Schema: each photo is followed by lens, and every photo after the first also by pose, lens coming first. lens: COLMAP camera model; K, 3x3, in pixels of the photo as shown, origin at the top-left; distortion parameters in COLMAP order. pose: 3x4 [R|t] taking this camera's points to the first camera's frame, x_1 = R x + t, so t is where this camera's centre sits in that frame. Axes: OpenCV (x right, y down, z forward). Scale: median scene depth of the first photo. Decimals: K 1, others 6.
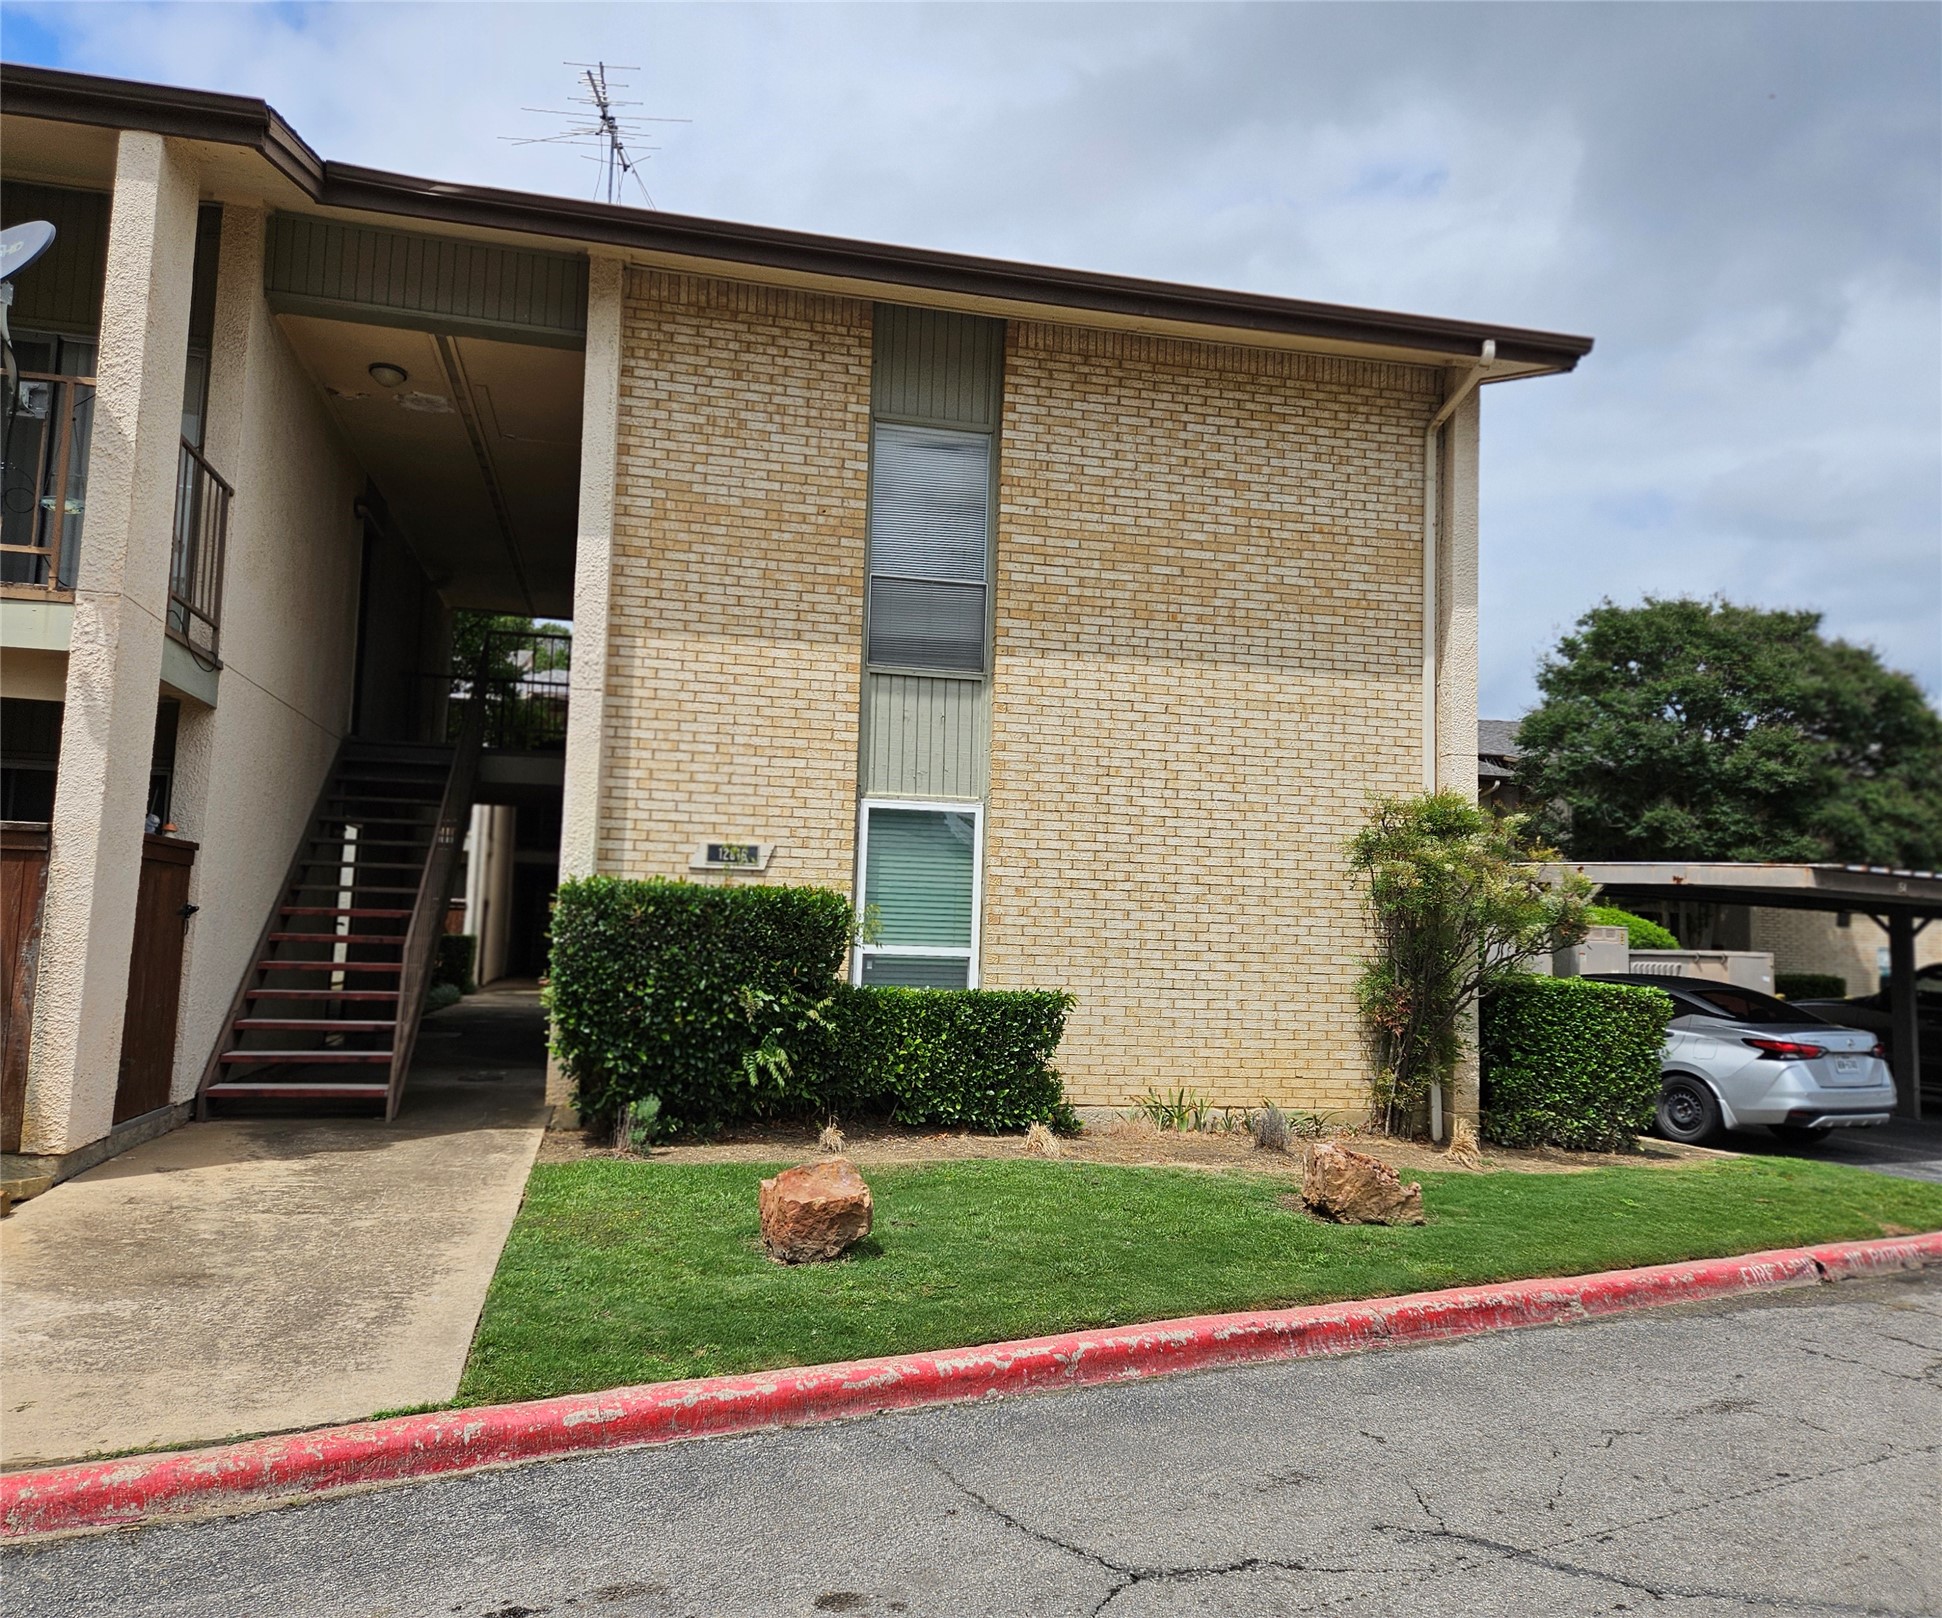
lens RADIAL K [[1391.4, 0, 967.2], [0, 1391.4, 787.6], [0, 0, 1]] dist [0.071197, -0.052821]
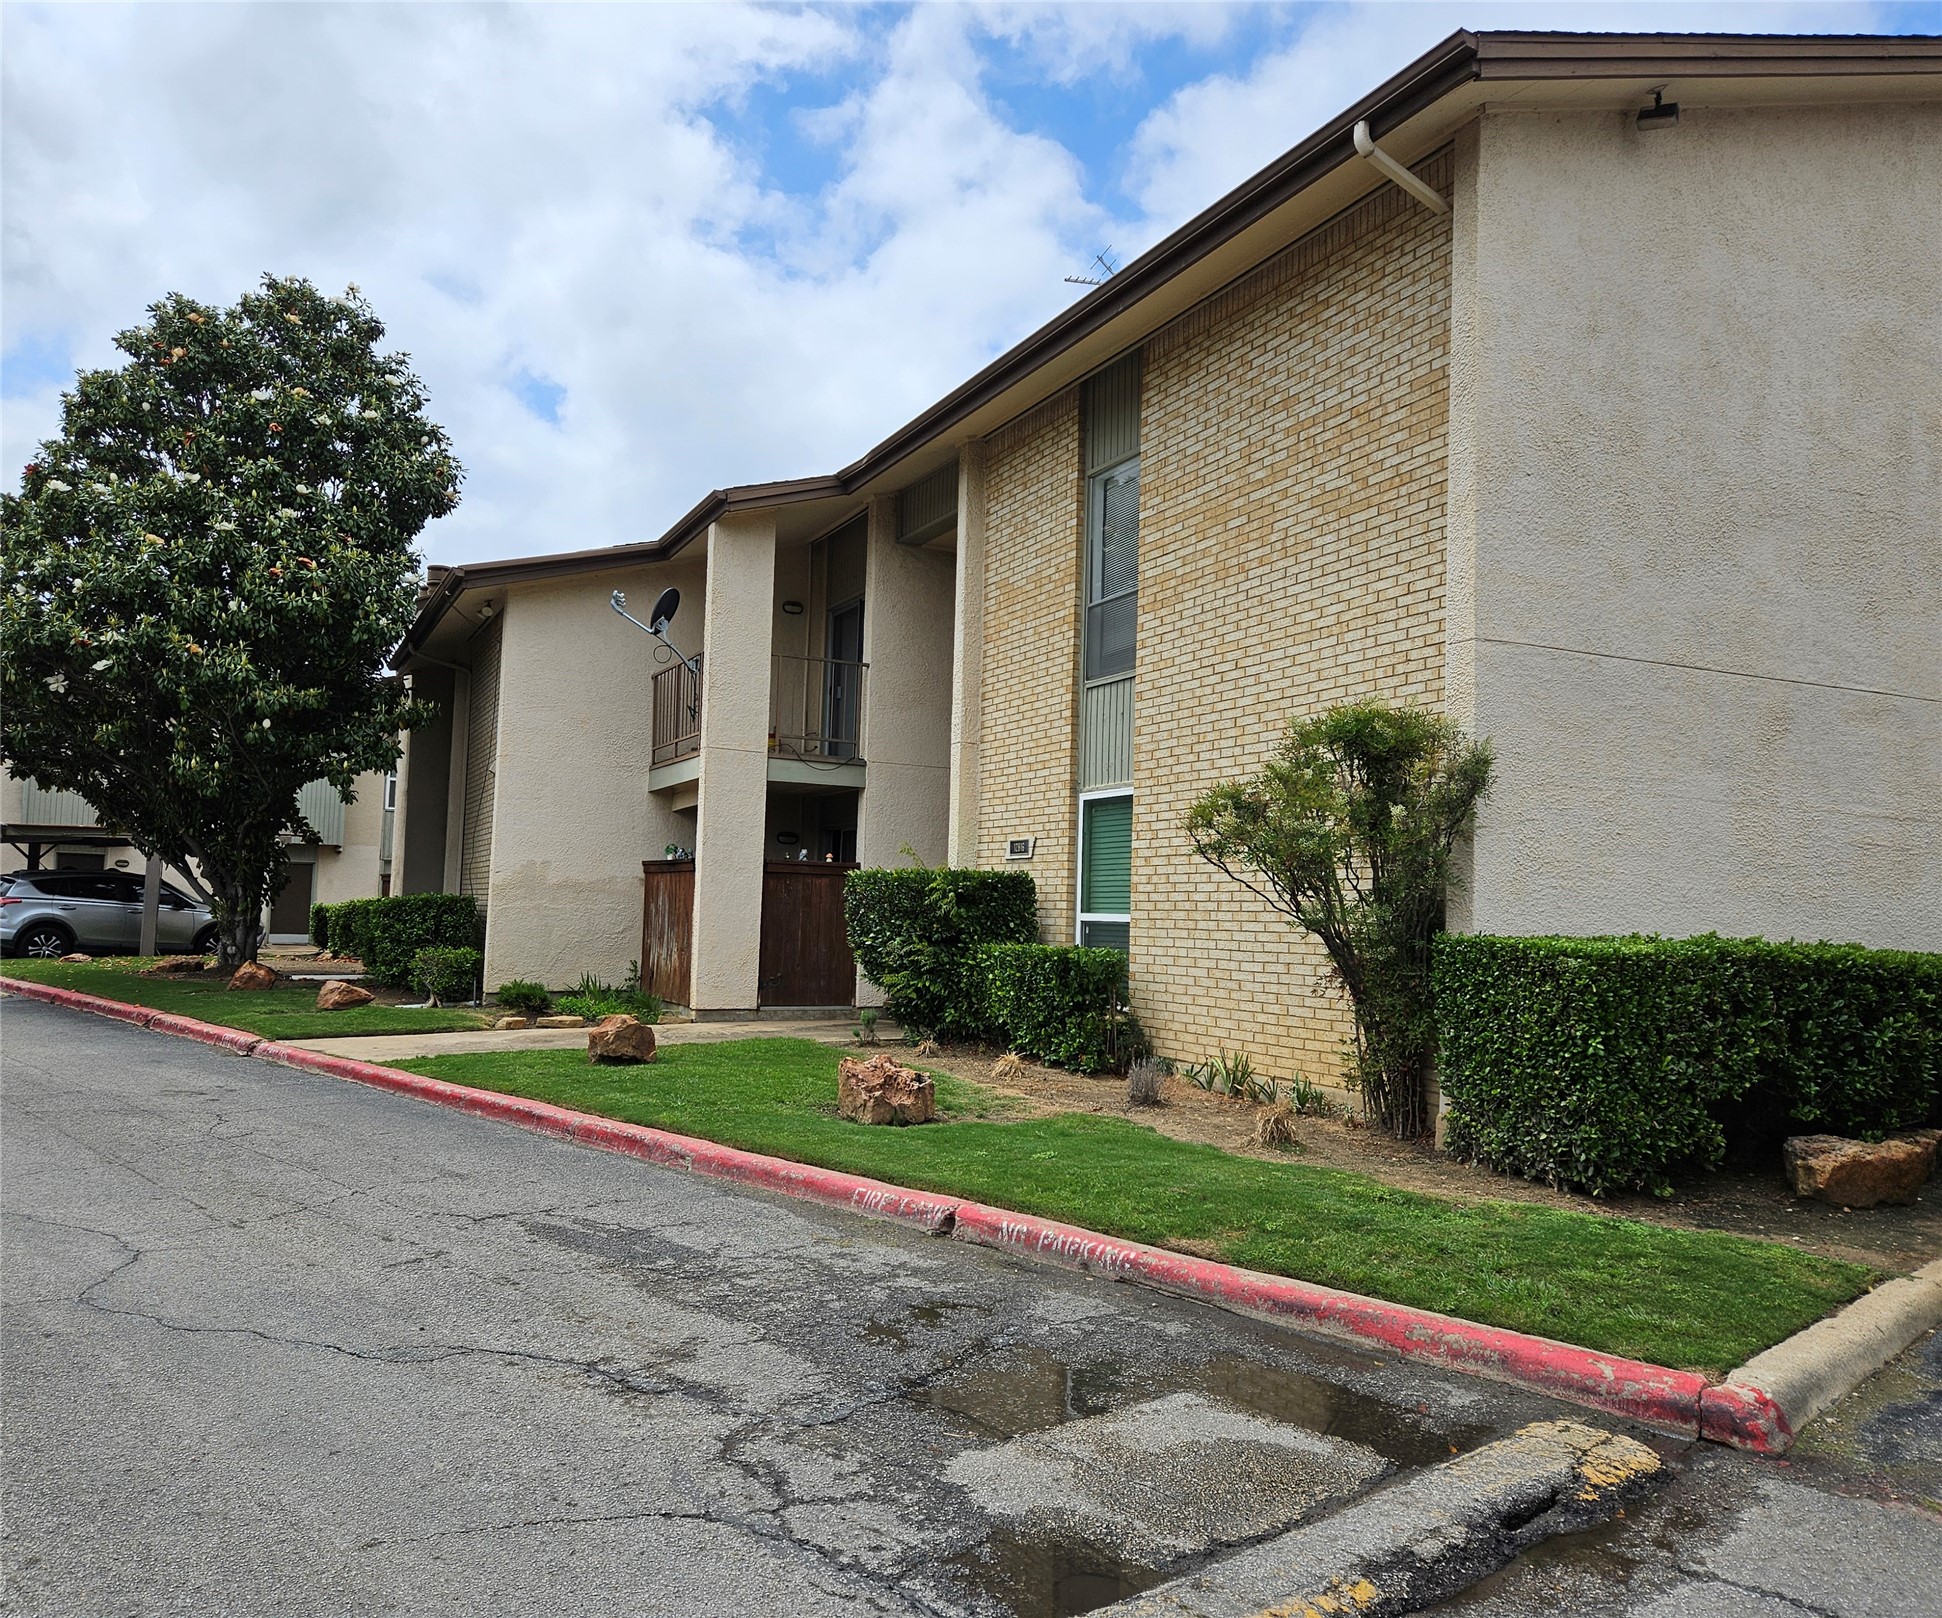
lens RADIAL K [[1412.2, 0, 971.0], [0, 1412.2, 809.0], [0, 0, 1]] dist [0.065340, -0.057605]
pose [[0.262565, -0.100640, -0.959652, 1.087612], [0.085712, 0.993047, -0.080691, 0.113200], [0.961100, -0.061067, 0.269365, 0.578640]]
